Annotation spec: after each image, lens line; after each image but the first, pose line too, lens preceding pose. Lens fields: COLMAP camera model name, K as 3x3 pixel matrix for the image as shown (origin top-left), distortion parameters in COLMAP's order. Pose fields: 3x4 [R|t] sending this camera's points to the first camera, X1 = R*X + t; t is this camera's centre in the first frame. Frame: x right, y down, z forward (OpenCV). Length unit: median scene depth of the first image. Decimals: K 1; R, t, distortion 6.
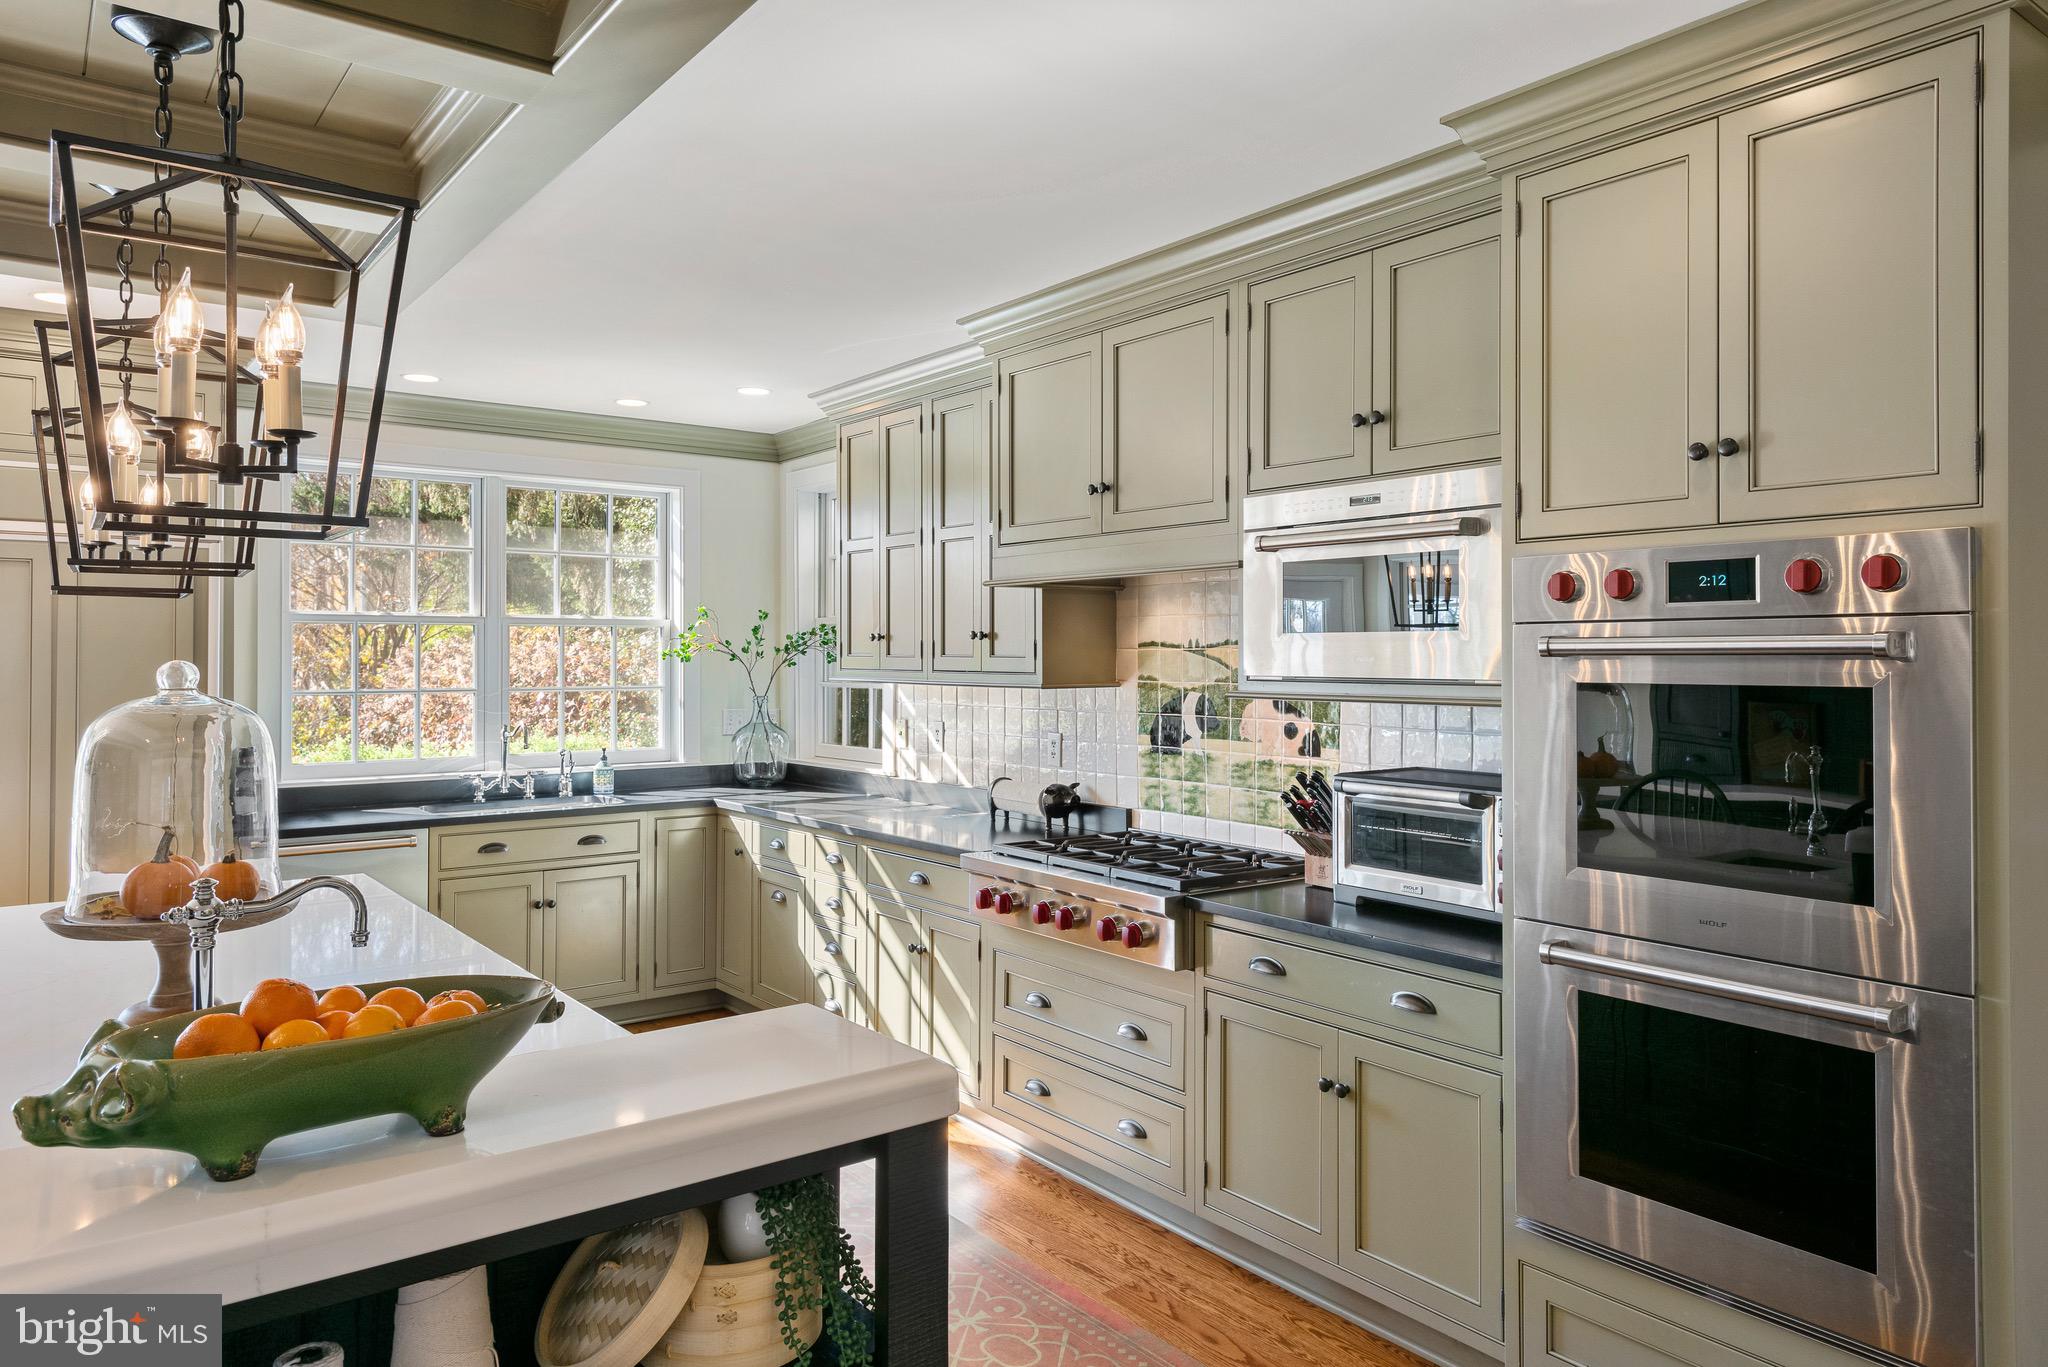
lens RADIAL K [[1319.6, 0, 1024.7], [0, 1319.6, 636.4], [0, 0, 1]] dist [0.006031, -0.000049]
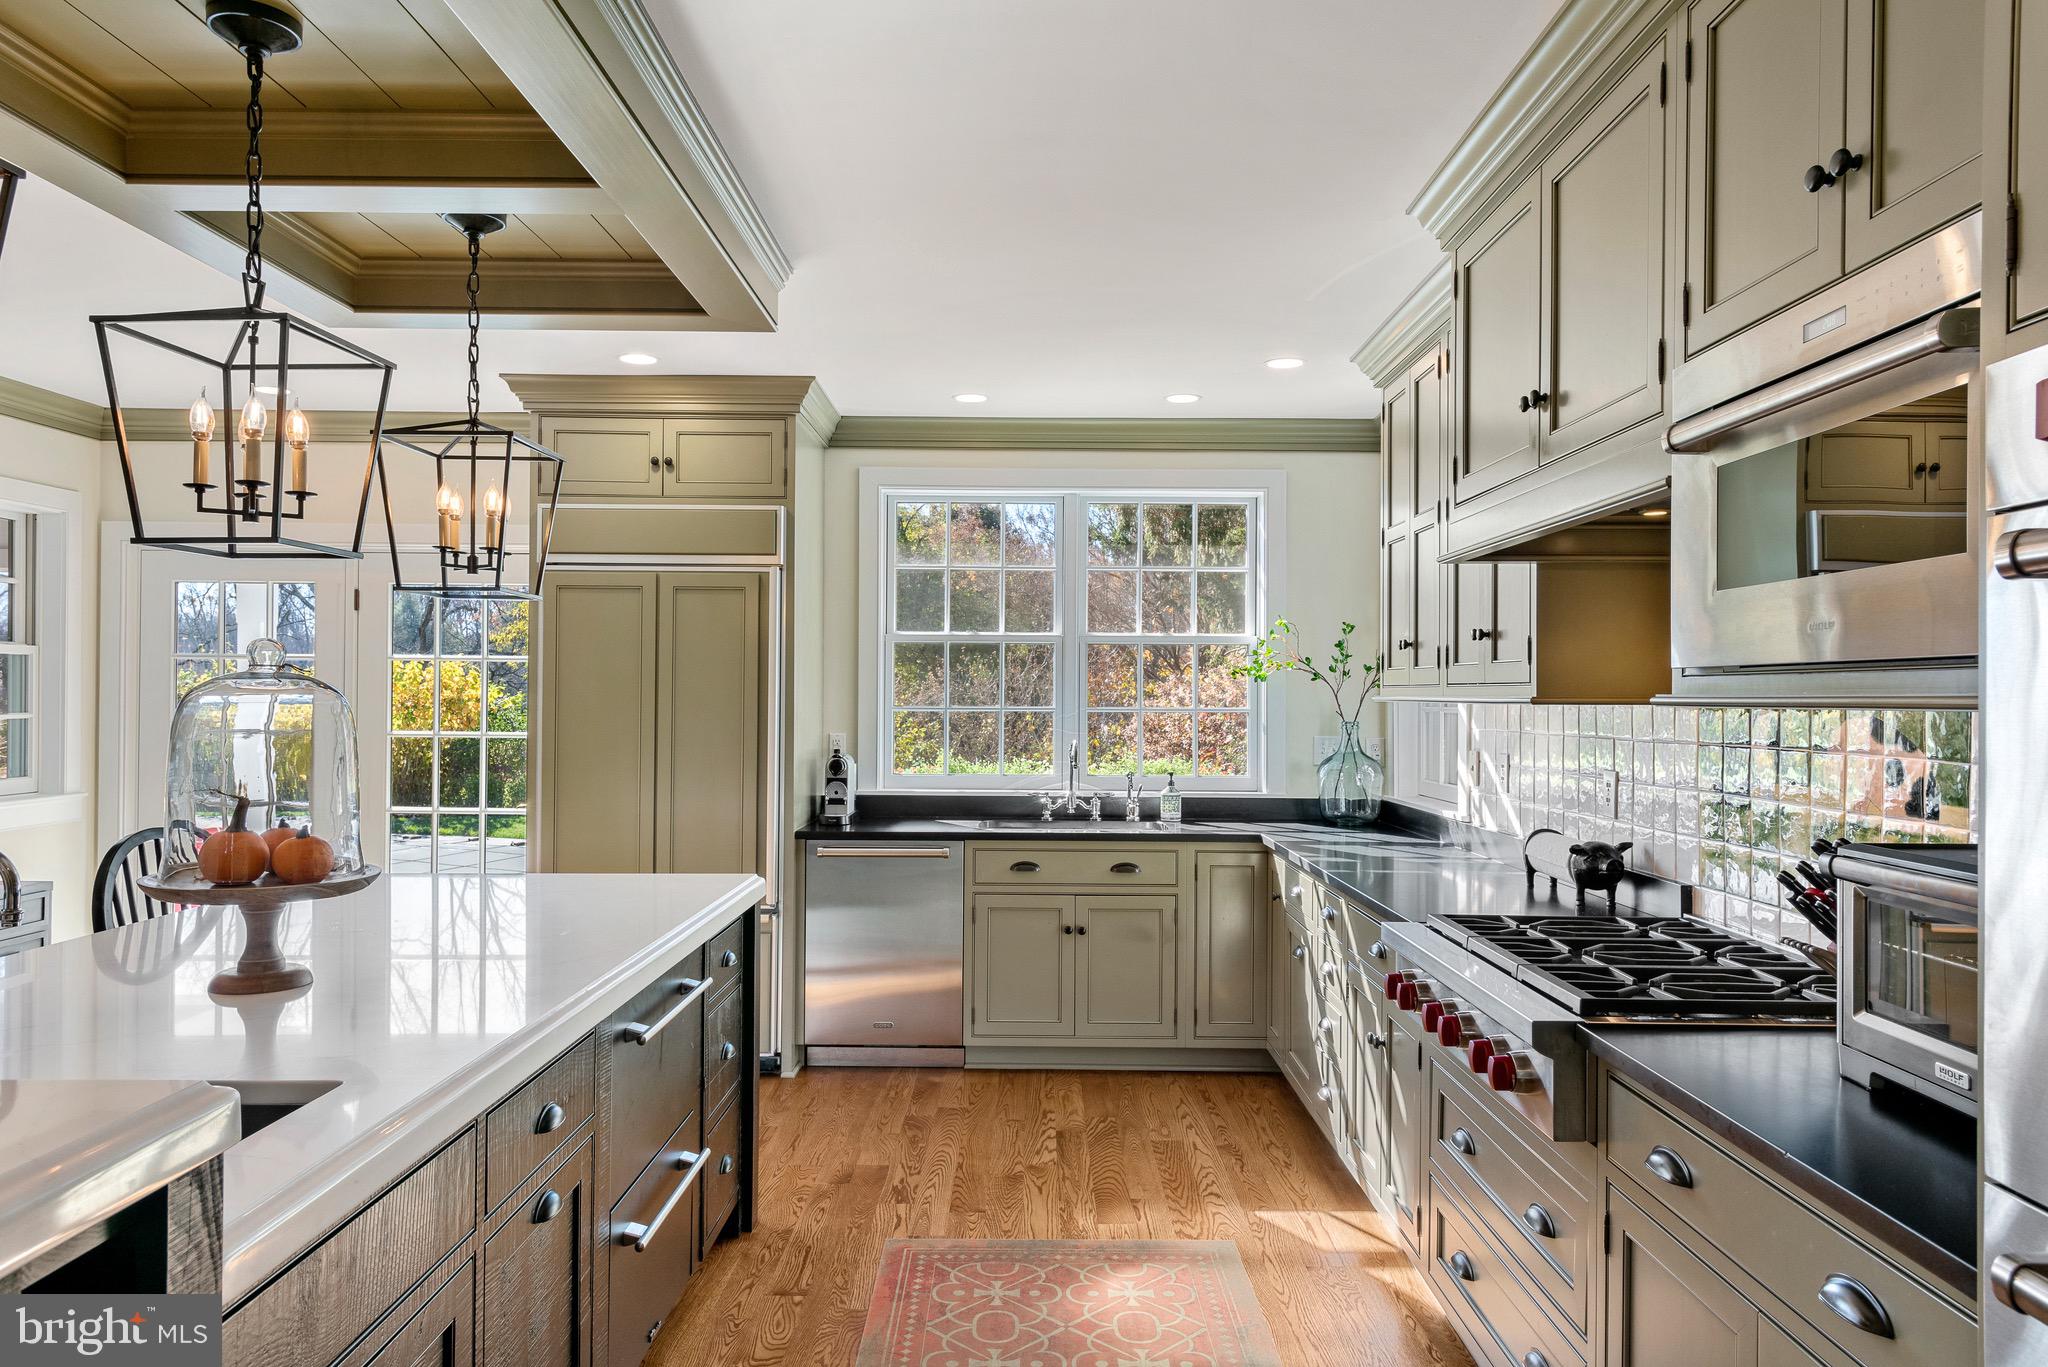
lens RADIAL K [[1309.0, 0, 1024.0], [0, 1309.0, 683.5], [0, 0, 1]] dist [0.001279, -0.001821]
pose [[0.790803, -0.000586, -0.612070, 0.175757], [0.001371, 0.999999, 0.000815, 0.021417], [0.612069, -0.001483, 0.790803, 0.210815]]
